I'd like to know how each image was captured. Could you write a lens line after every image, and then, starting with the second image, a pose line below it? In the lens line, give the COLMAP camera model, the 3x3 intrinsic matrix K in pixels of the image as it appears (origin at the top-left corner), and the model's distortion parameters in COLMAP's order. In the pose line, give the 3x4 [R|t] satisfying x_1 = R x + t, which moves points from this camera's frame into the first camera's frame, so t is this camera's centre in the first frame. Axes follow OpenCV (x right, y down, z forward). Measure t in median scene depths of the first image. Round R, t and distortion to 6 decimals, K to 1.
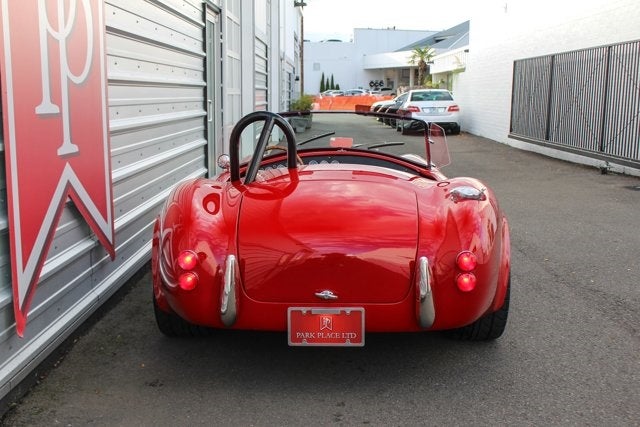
lens RADIAL K [[703.4, 0, 320.0], [0, 703.4, 213.5], [0, 0, 1]] dist [-0.069359, 0.011945]
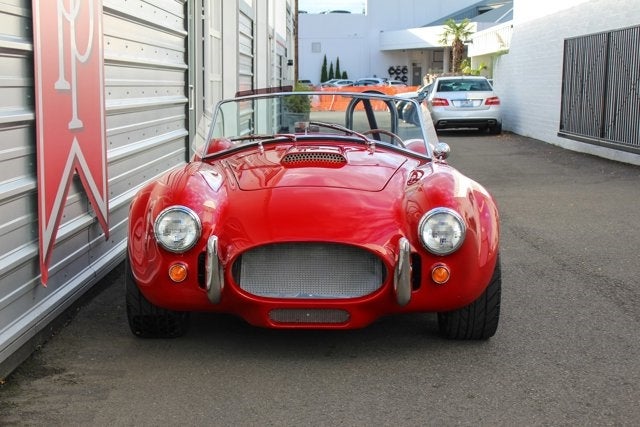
lens RADIAL K [[958.2, 0, 320.0], [0, 958.2, 213.5], [0, 0, 1]] dist [-0.019322, -0.024453]
pose [[1.000000, 0.000701, -0.000682, 0.004230], [-0.000724, 0.999405, -0.034493, 0.039976], [0.000658, 0.034493, 0.999405, -0.191674]]
